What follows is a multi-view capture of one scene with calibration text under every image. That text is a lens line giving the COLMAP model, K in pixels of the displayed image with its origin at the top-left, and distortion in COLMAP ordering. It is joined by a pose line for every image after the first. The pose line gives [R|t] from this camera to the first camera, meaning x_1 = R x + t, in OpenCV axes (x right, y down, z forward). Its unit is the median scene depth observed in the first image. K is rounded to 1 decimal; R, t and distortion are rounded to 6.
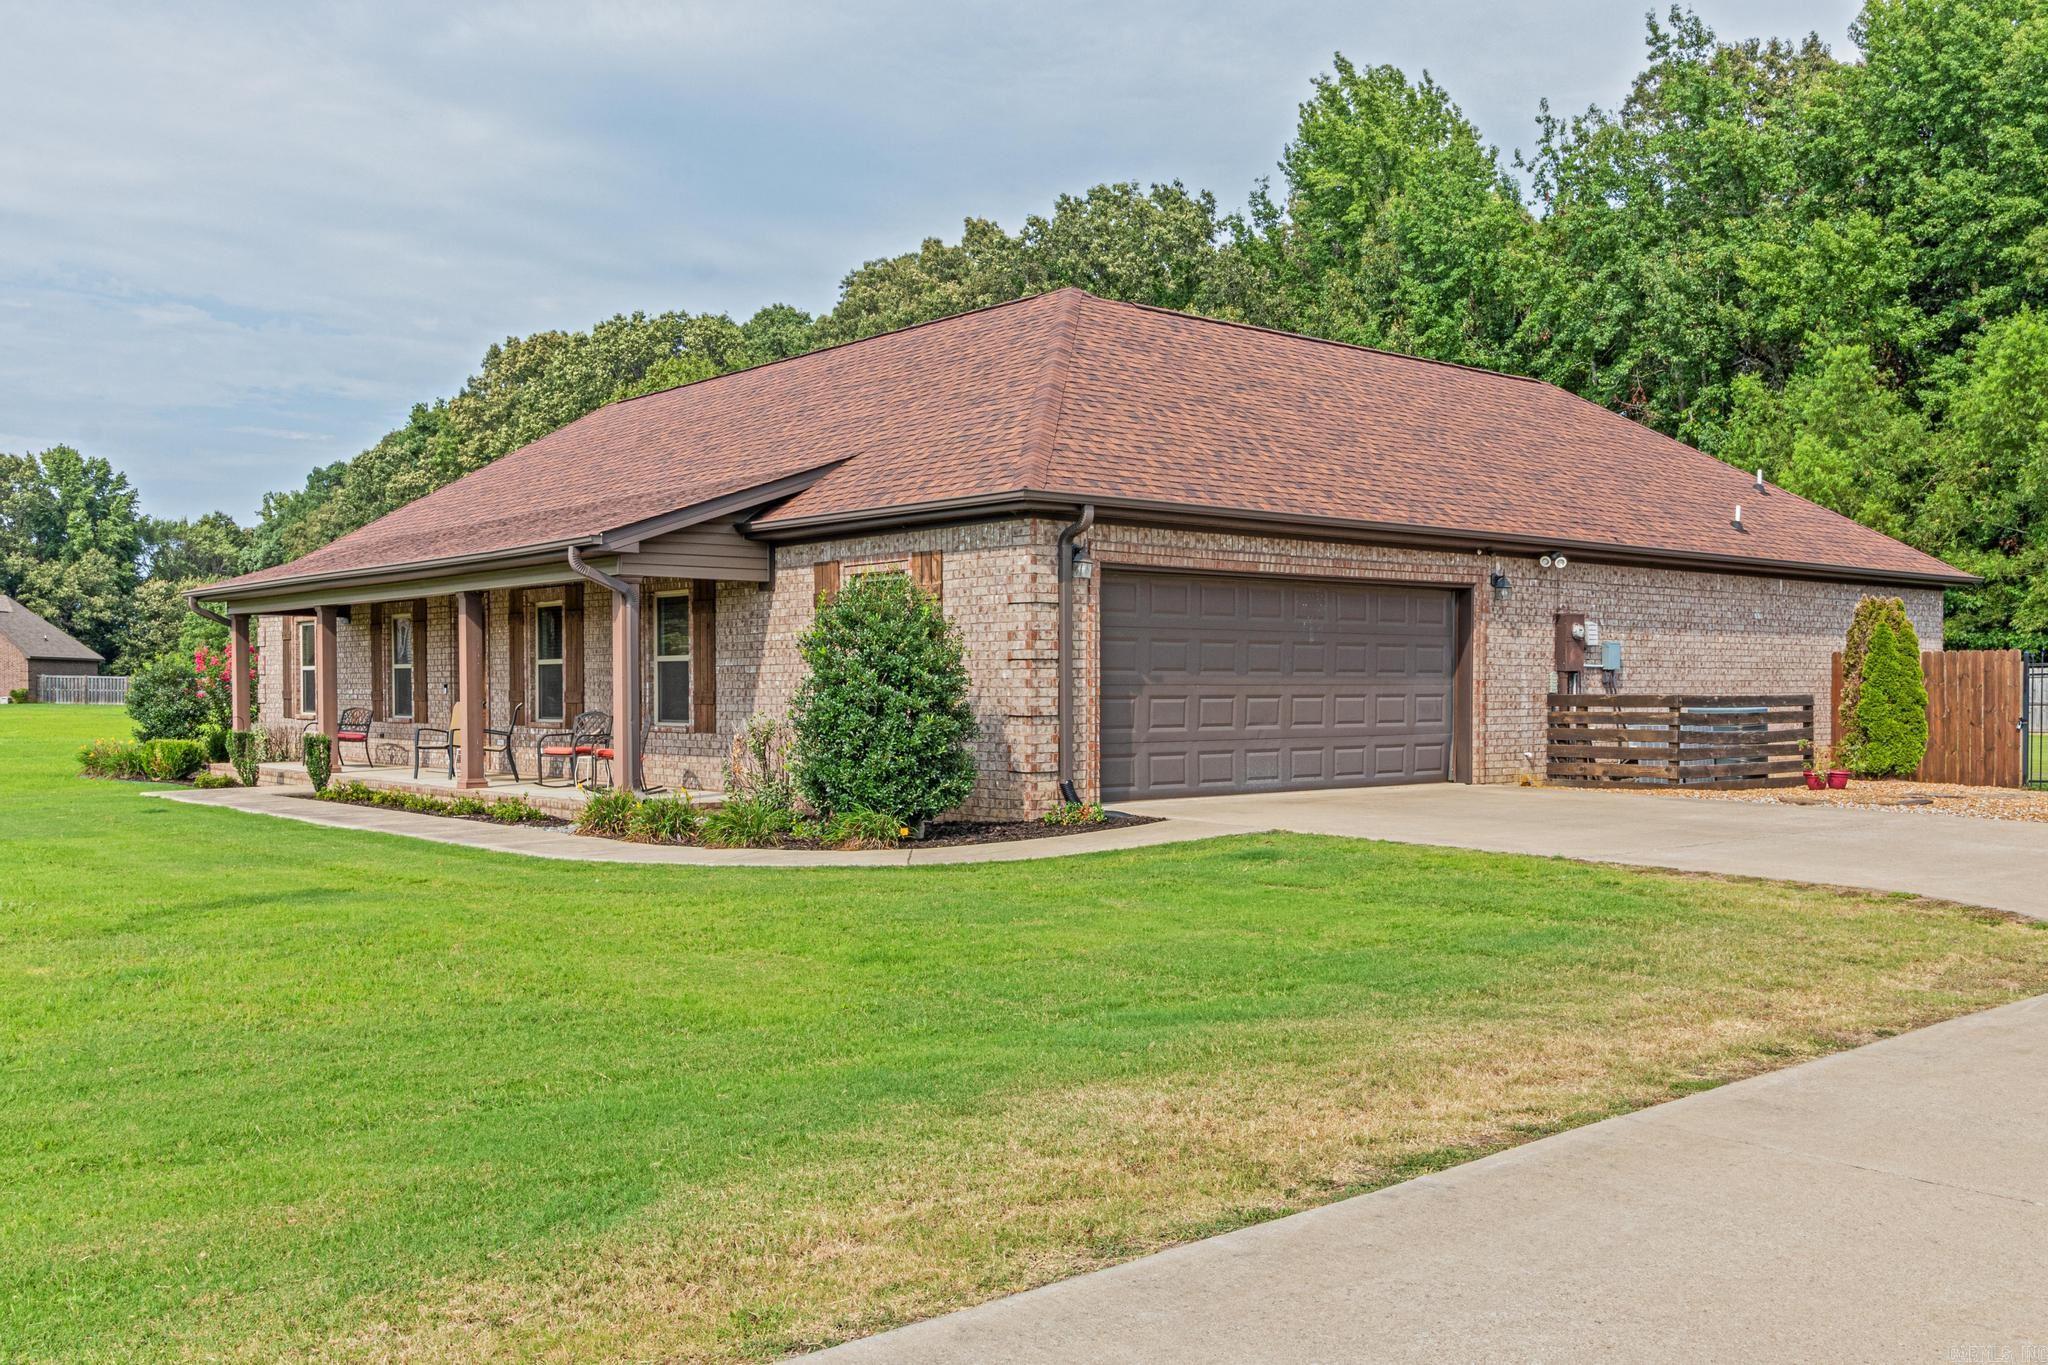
lens RADIAL K [[1814.7, 0, 1014.8], [0, 1814.7, 682.6], [0, 0, 1]] dist [0.002040, -0.002075]
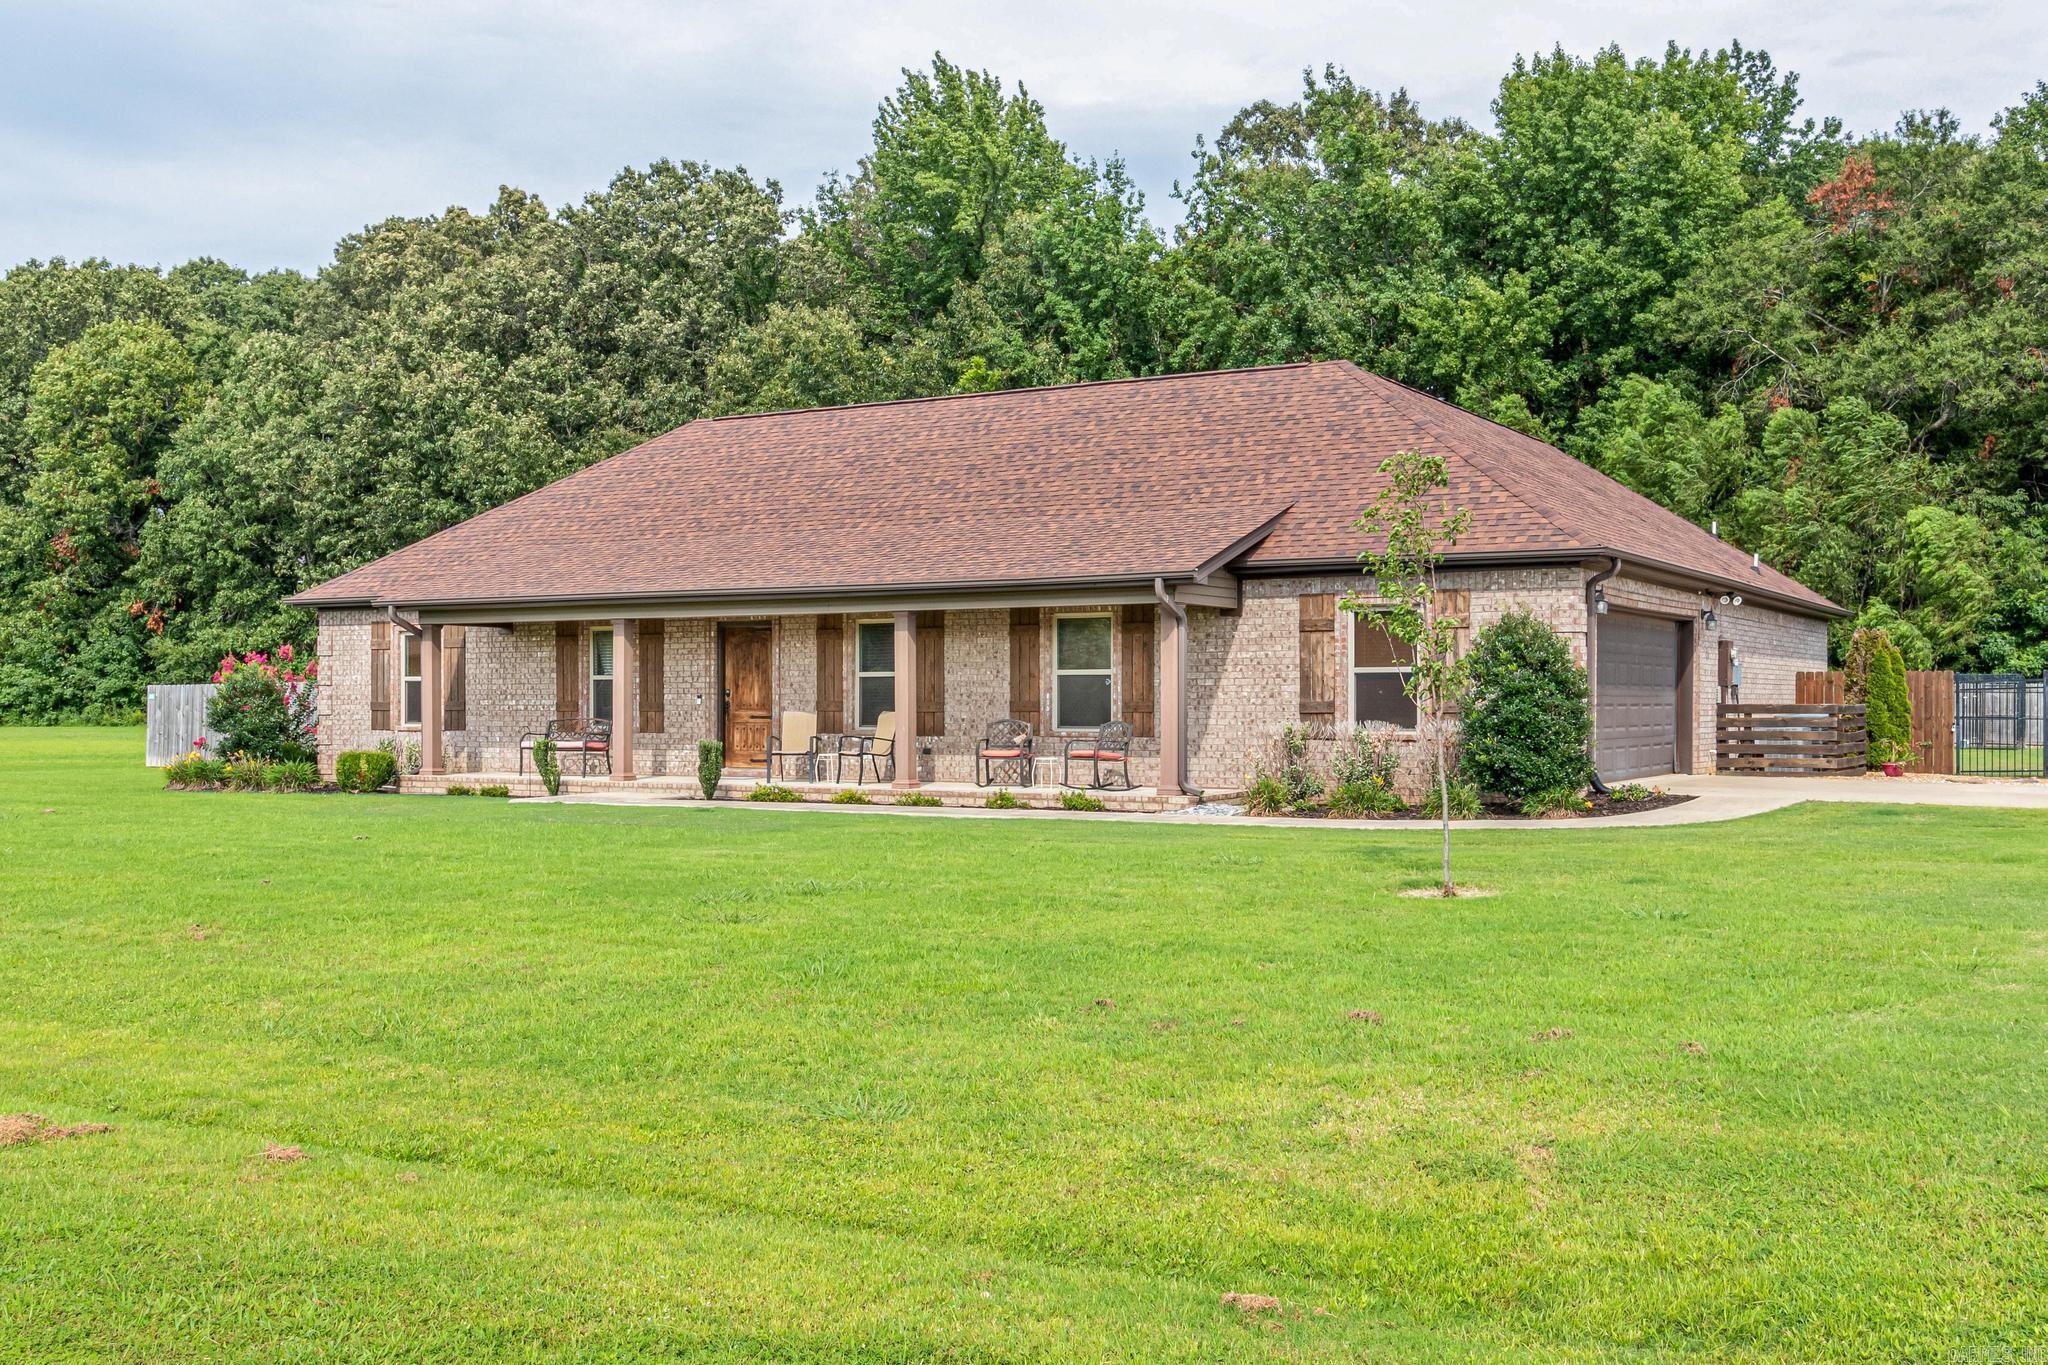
lens RADIAL K [[1971.4, 0, 1032.5], [0, 1971.4, 686.8], [0, 0, 1]] dist [0.004118, 0.000000]
pose [[0.950877, 0.003011, 0.309555, -0.182714], [-0.001414, 0.999985, -0.005383, 0.000751], [-0.309567, 0.004681, 0.950866, -0.050945]]
